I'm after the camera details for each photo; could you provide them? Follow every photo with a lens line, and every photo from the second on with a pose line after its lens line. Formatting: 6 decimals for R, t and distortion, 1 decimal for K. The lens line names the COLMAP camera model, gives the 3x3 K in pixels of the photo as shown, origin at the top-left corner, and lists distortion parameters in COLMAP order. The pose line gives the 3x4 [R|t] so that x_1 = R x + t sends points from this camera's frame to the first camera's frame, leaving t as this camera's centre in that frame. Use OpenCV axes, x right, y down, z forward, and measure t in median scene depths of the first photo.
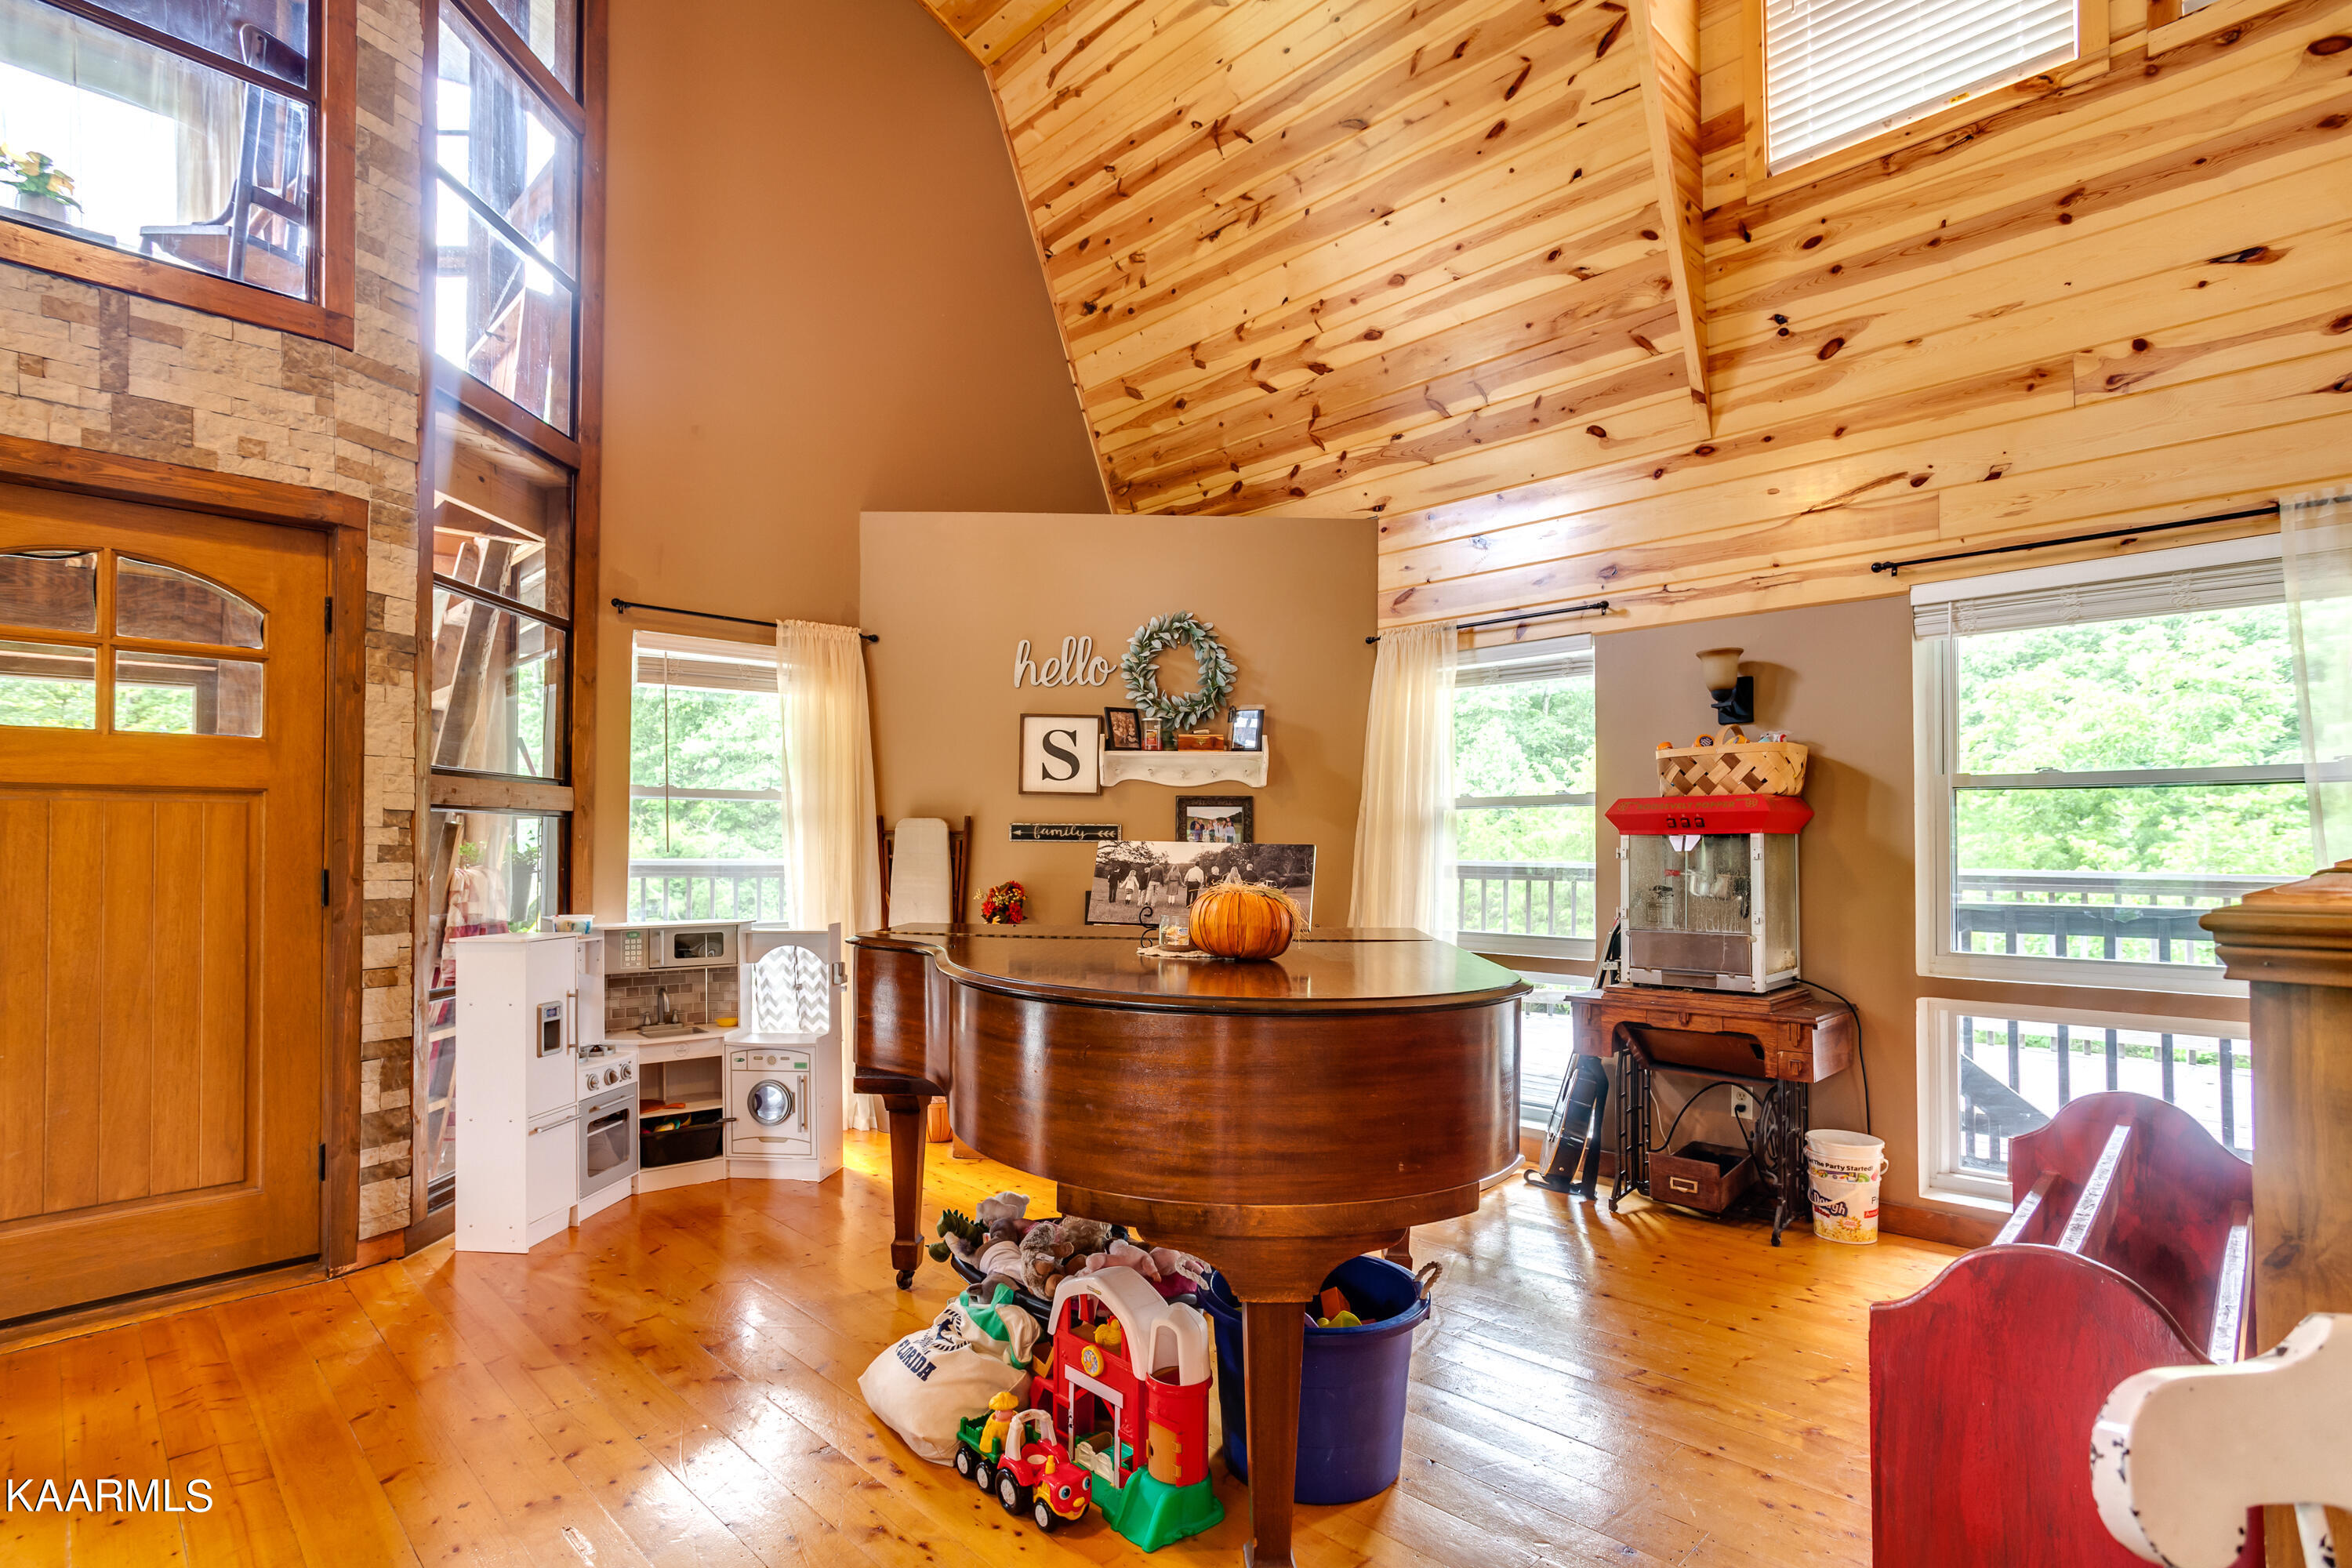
lens RADIAL K [[1167.9, 0, 1173.2], [0, 1167.9, 825.1], [0, 0, 1]] dist [-0.046465, 0.027046]
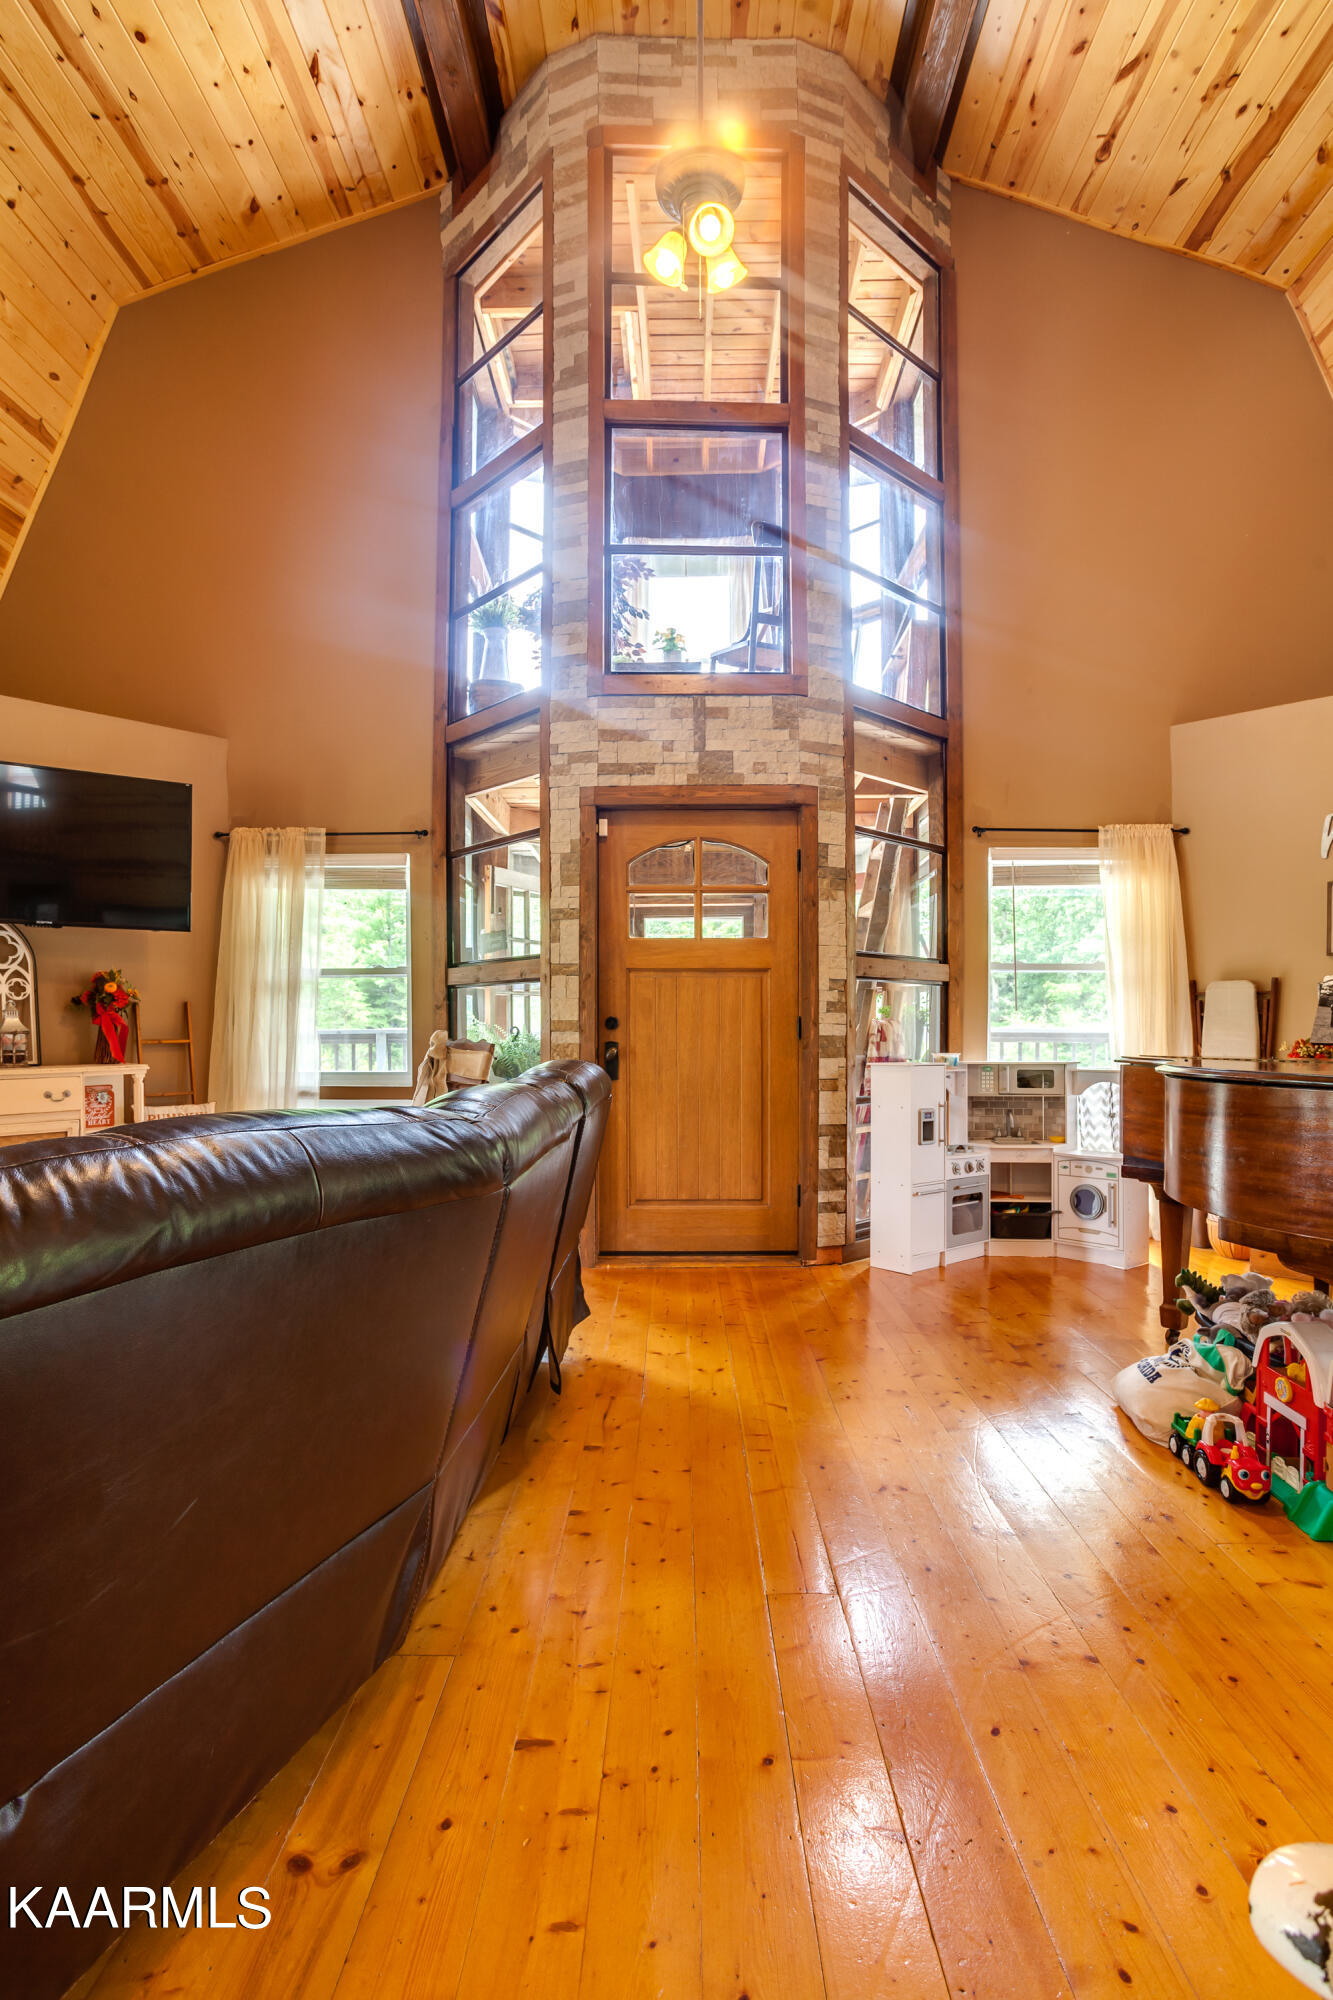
lens RADIAL K [[1012.9, 0, 664.4], [0, 1012.9, 1025.0], [0, 0, 1]] dist [-0.053958, 0.028347]
pose [[0.698533, -0.005097, -0.715560, 0.131306], [0.011281, 0.999929, 0.003890, 0.035965], [0.715489, -0.010790, 0.698541, -0.119488]]
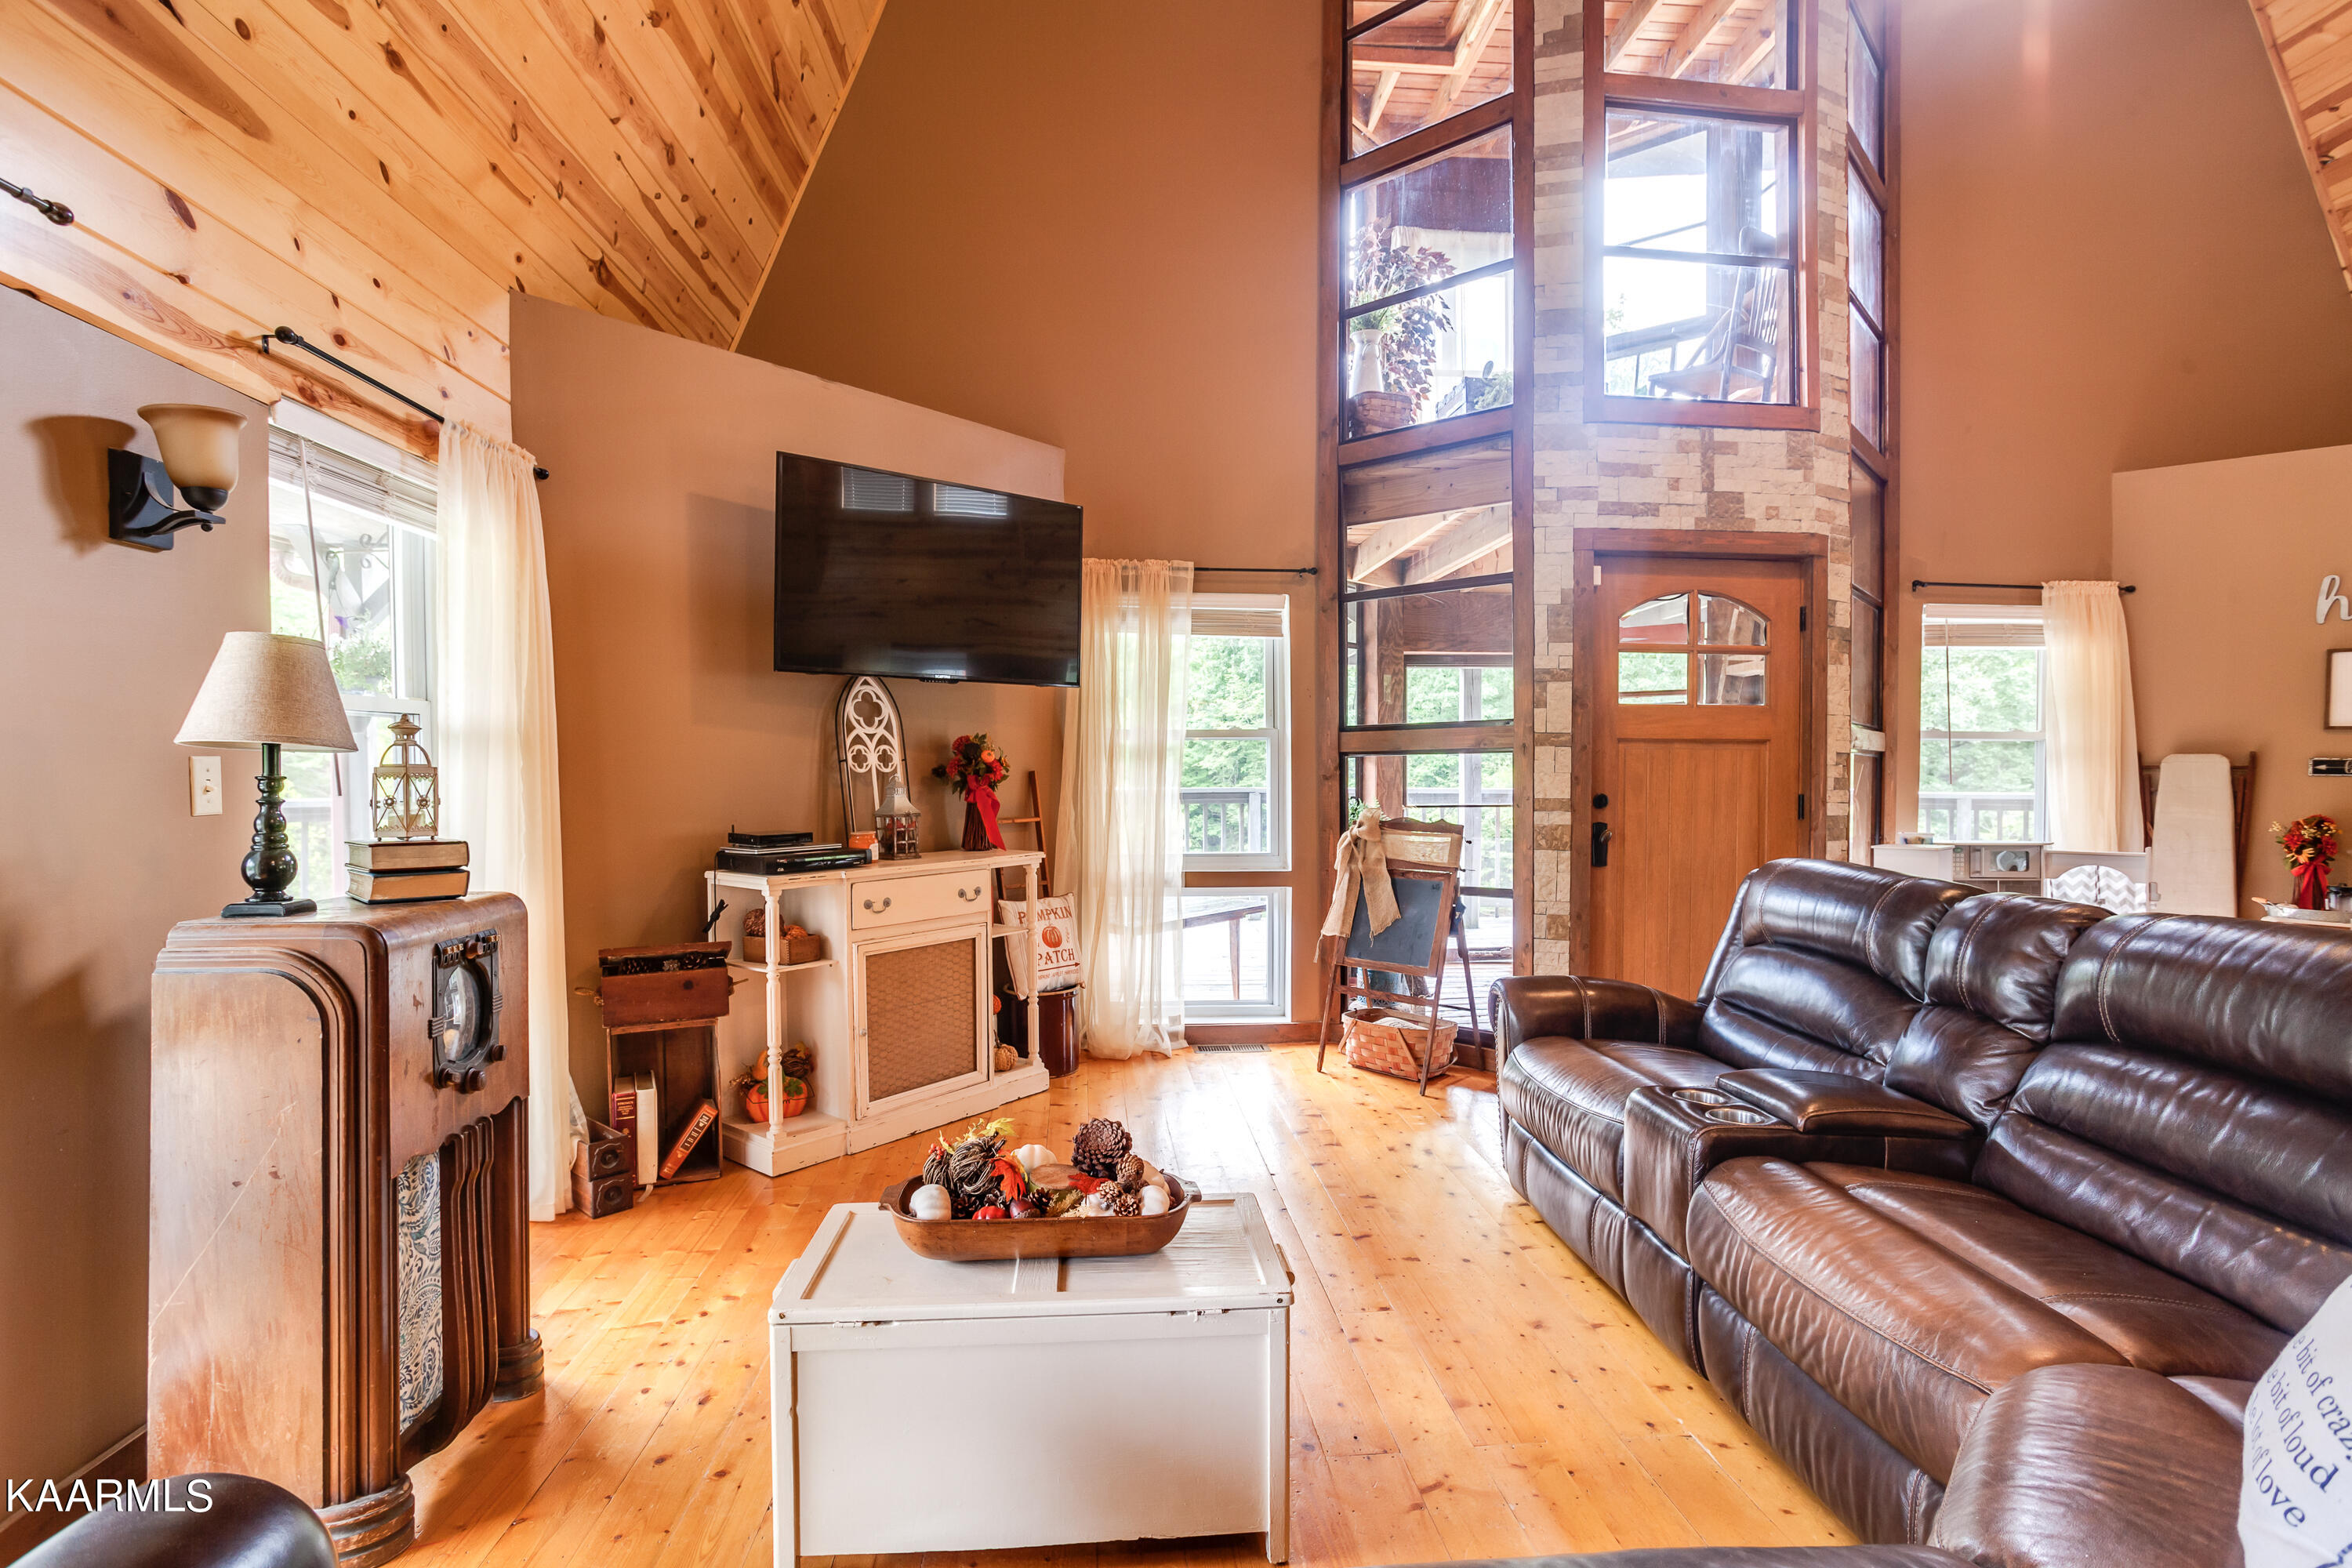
lens RADIAL K [[1146.4, 0, 1176.0], [0, 1146.4, 784.0], [0, 0, 1]] dist [-0.053886, 0.037790]
pose [[0.770018, 0.006934, -0.637985, -0.364573], [0.007286, 0.999780, 0.019660, -0.007151], [0.637981, -0.019787, 0.769798, -0.509431]]
